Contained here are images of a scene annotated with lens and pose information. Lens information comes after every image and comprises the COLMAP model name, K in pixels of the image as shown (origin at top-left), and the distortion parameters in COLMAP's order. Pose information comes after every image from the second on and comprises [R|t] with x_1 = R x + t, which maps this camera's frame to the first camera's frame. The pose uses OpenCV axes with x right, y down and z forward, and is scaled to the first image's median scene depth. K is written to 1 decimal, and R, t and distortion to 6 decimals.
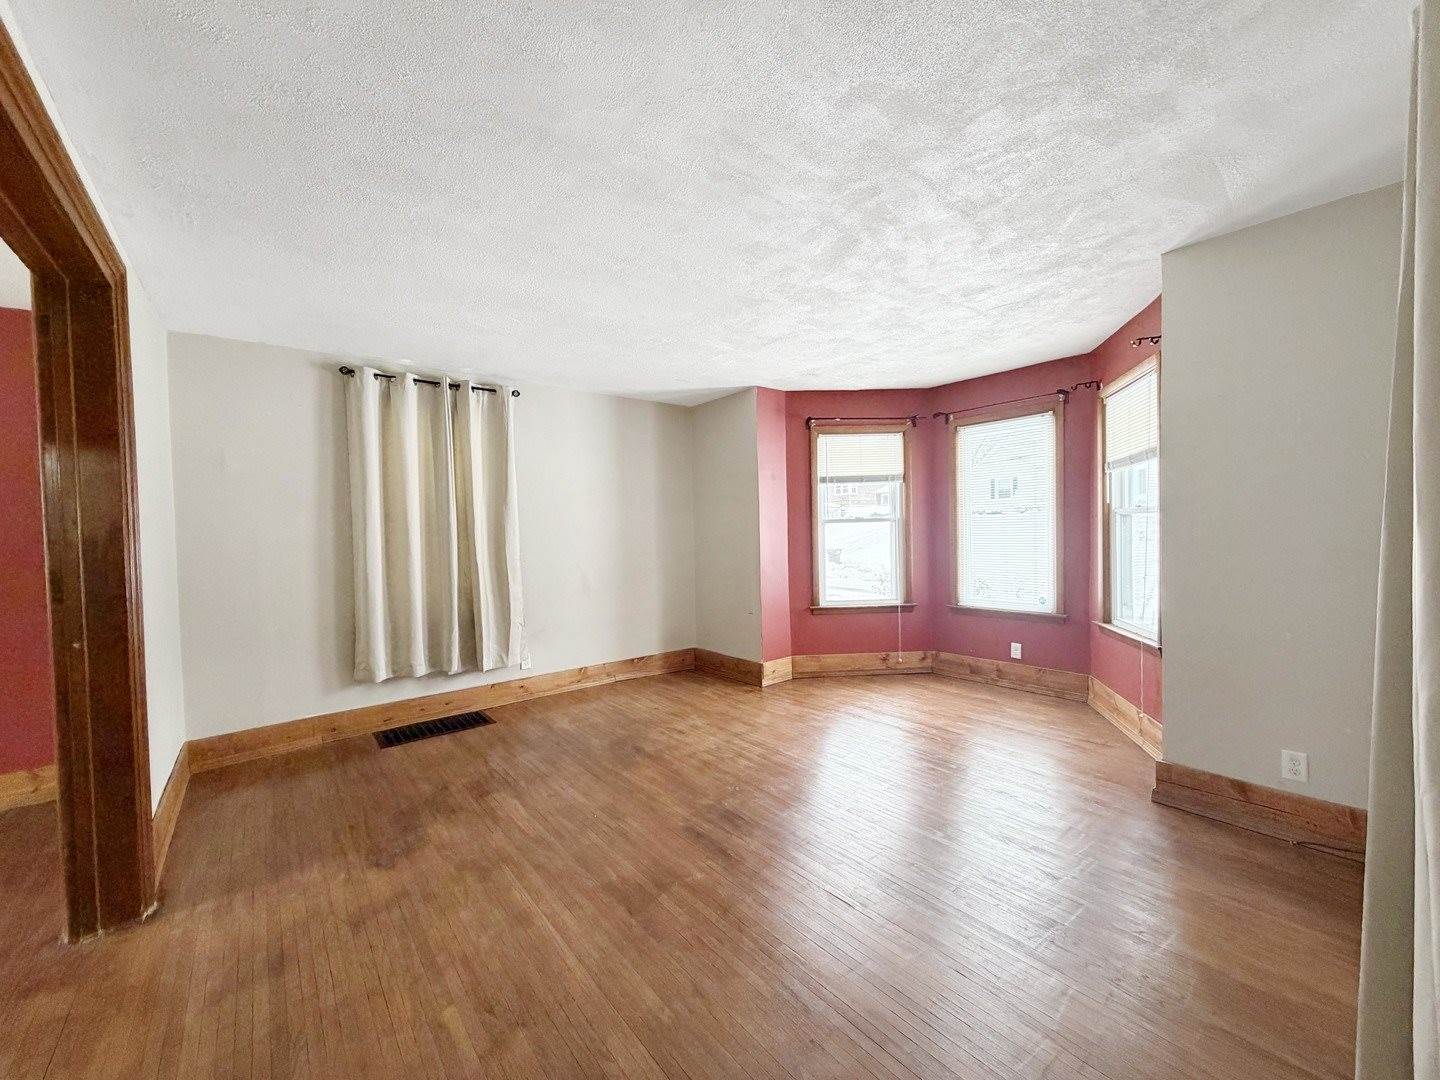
lens RADIAL K [[571.7, 0, 717.2], [0, 571.7, 543.1], [0, 0, 1]] dist [-0.003033, -0.000242]
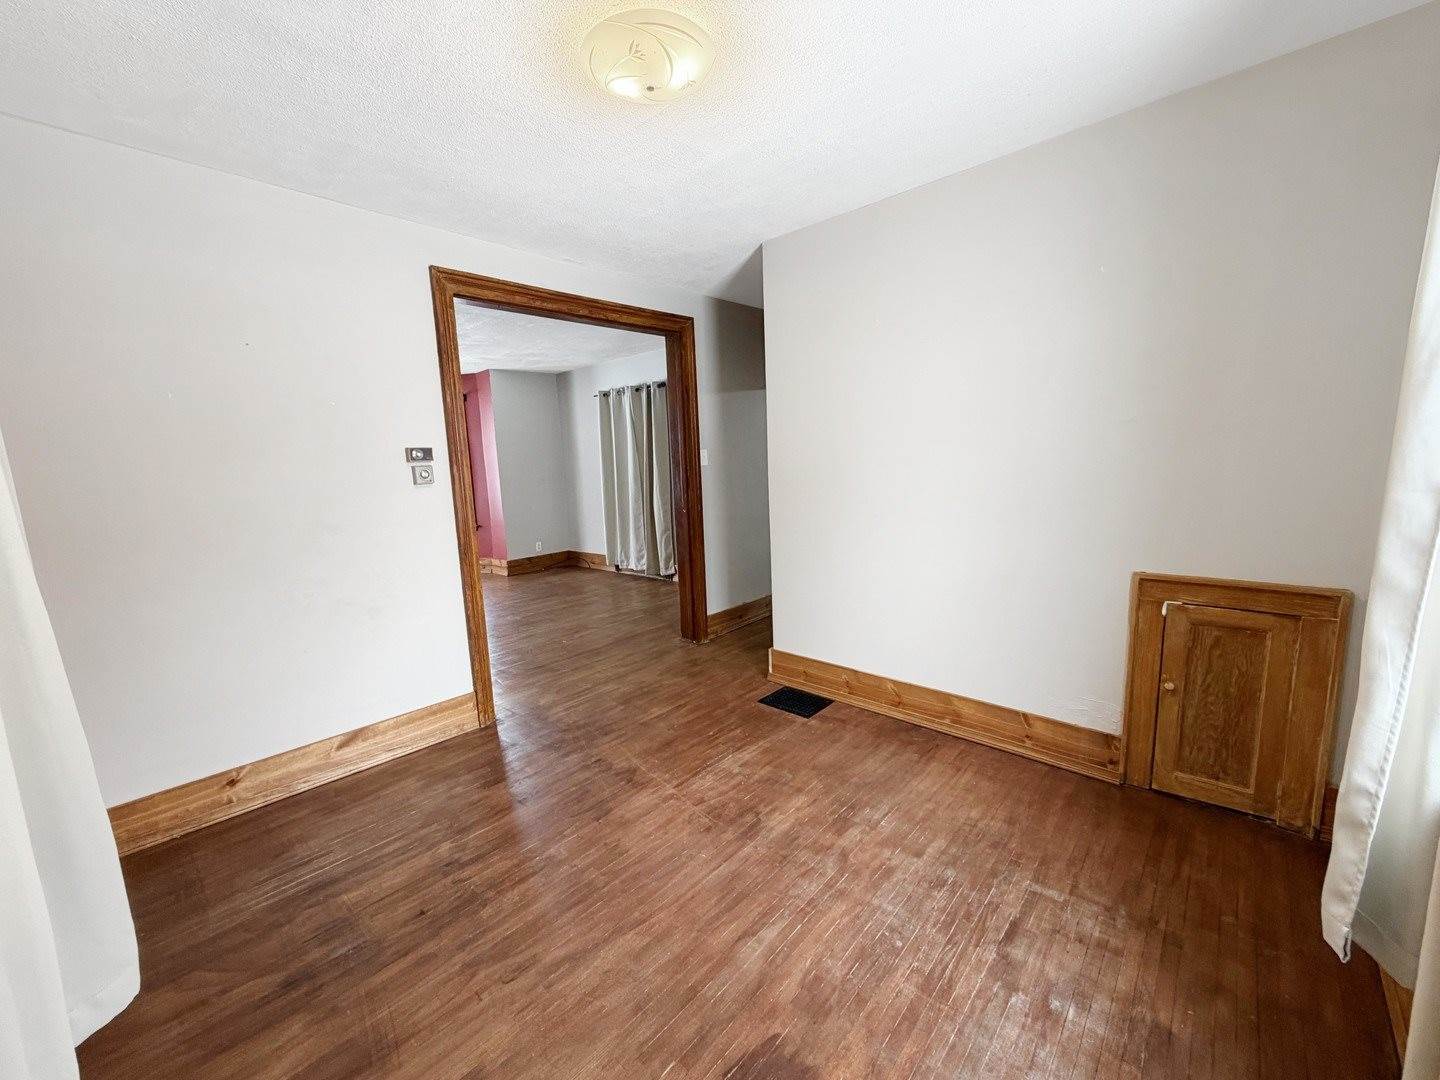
lens RADIAL K [[571.7, 0, 719.4], [0, 571.7, 544.7], [0, 0, 1]] dist [-0.003033, -0.000242]
pose [[-0.157841, -0.115029, 0.980742, -1.456853], [0.073190, 0.989097, 0.127788, 0.025064], [-0.984748, 0.091951, -0.147701, 0.297210]]
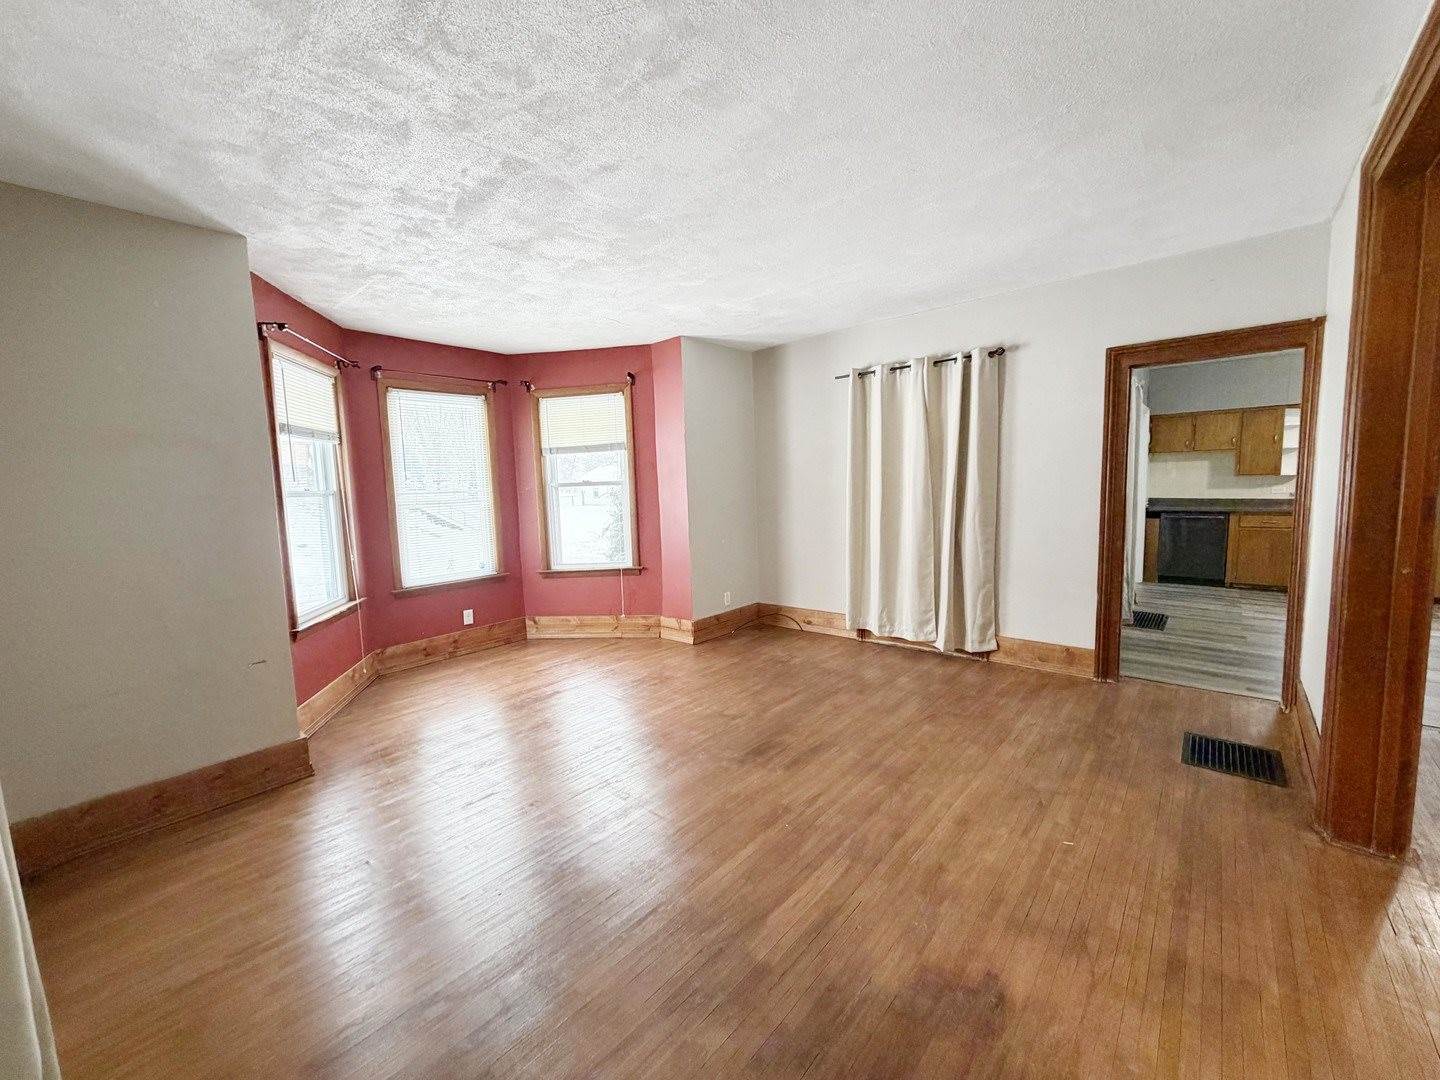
lens RADIAL K [[571.7, 0, 718.1], [0, 571.7, 540.4], [0, 0, 1]] dist [-0.003033, -0.000242]
pose [[-0.172573, -0.067420, 0.982687, -0.716024], [0.065175, 0.994687, 0.079689, -0.007928], [-0.982838, 0.077798, -0.167262, 0.873071]]
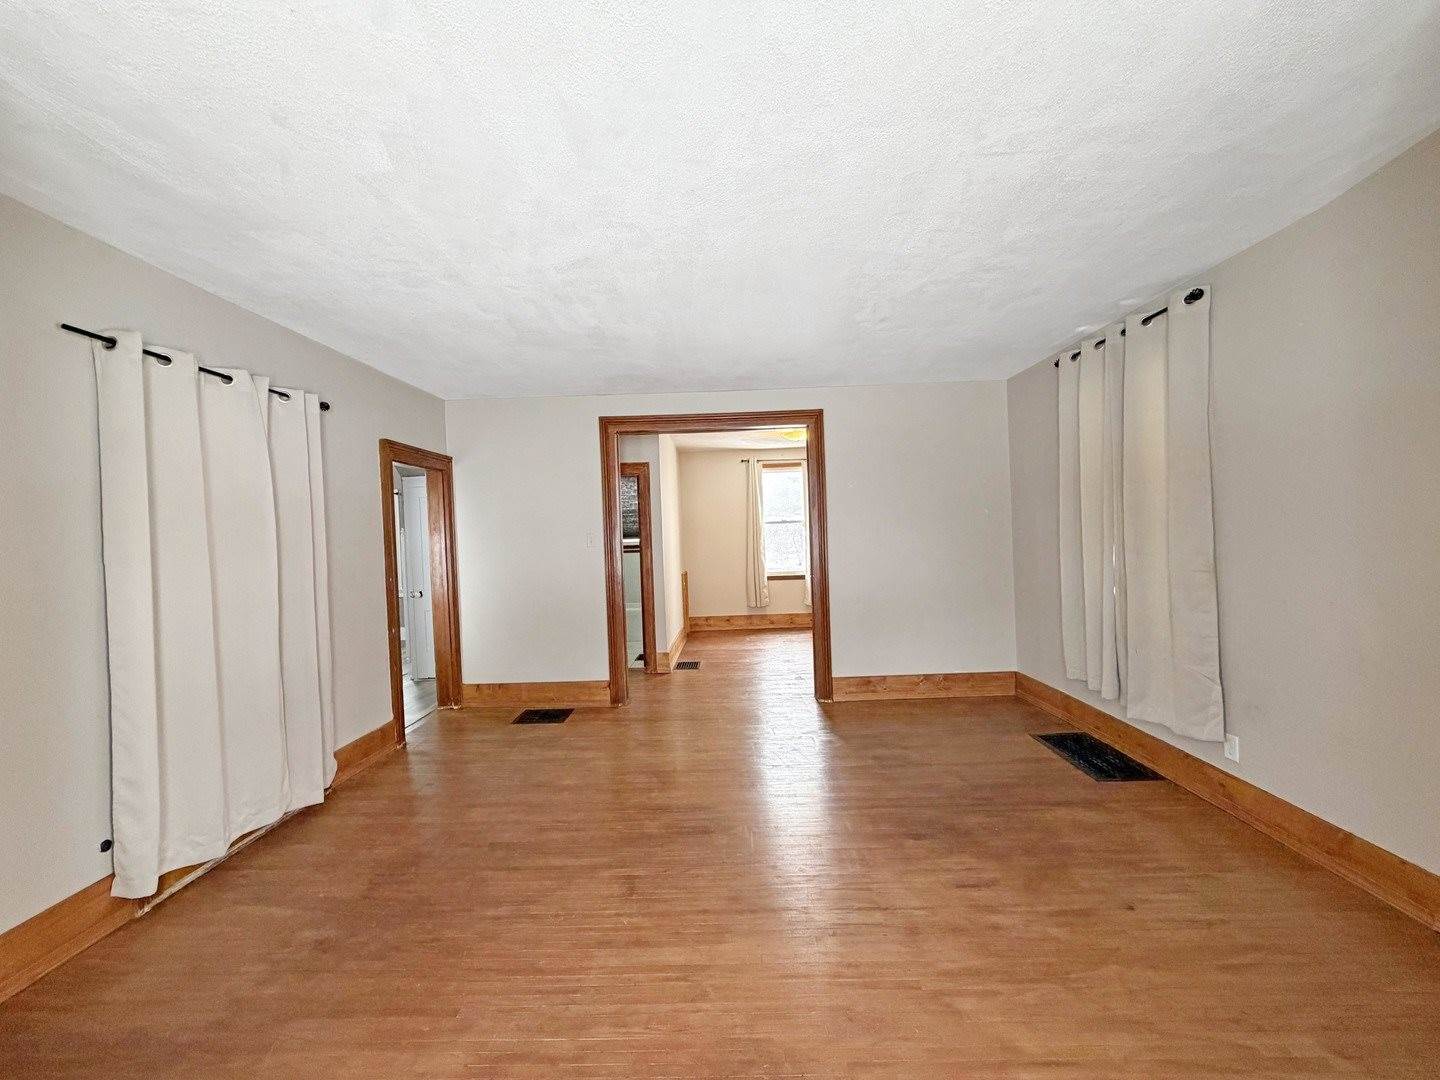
lens RADIAL K [[571.7, 0, 714.3], [0, 571.7, 543.9], [0, 0, 1]] dist [-0.003033, -0.000242]
pose [[-0.648567, 0.062949, -0.758550, 0.527465], [0.029808, 0.997910, 0.057326, -0.059023], [0.760574, 0.014569, -0.649088, 1.189741]]
